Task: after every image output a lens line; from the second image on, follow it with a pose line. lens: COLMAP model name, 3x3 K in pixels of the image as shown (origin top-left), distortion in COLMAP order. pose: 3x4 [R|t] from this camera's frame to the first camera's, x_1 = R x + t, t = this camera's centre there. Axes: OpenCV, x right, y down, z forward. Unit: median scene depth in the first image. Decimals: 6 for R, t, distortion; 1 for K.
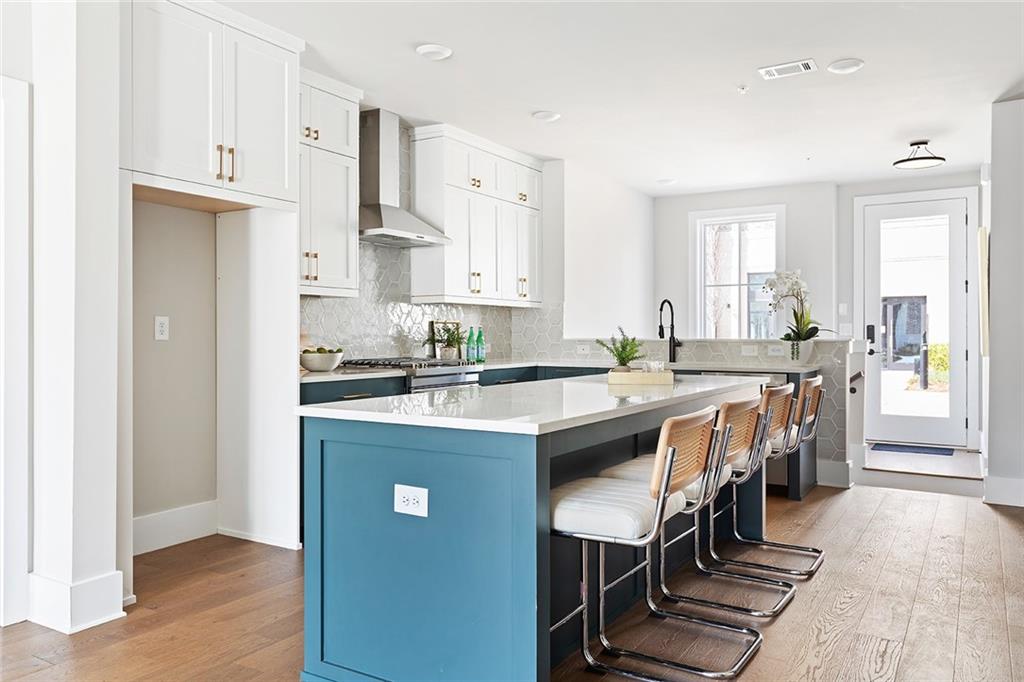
lens RADIAL K [[758.7, 0, 511.2], [0, 758.7, 339.5], [0, 0, 1]] dist [0.003466, 0.001062]
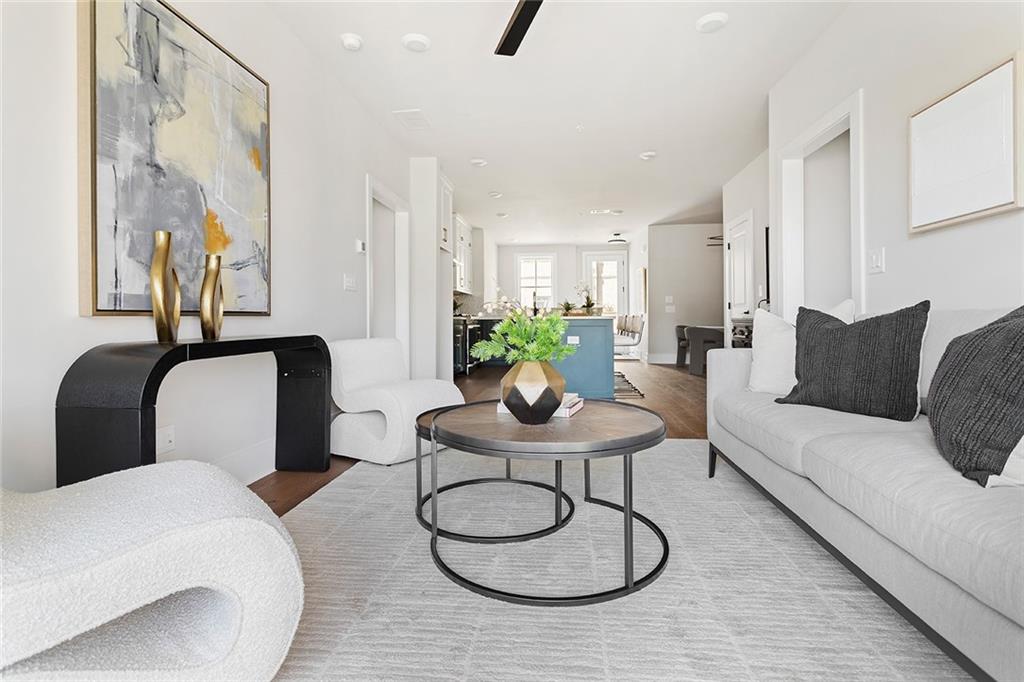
lens RADIAL K [[488.3, 0, 525.5], [0, 488.3, 320.7], [0, 0, 1]] dist [0.001856, 0.000133]
pose [[0.893156, -0.009166, 0.449654, -0.546974], [0.012035, 0.999921, -0.003523, 0.047065], [-0.449587, 0.008558, 0.893196, -0.398350]]
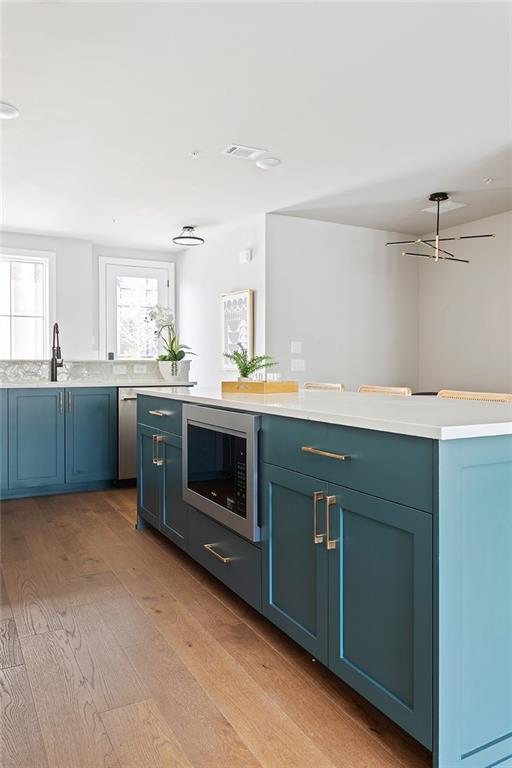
lens RADIAL K [[550.6, 0, 255.0], [0, 550.6, 379.7], [0, 0, 1]] dist [0.001482, 0.003699]
pose [[0.499575, -0.023790, 0.865944, -0.342357], [0.009052, 0.999712, 0.022243, 0.013070], [-0.866223, -0.003274, 0.499646, 0.381208]]
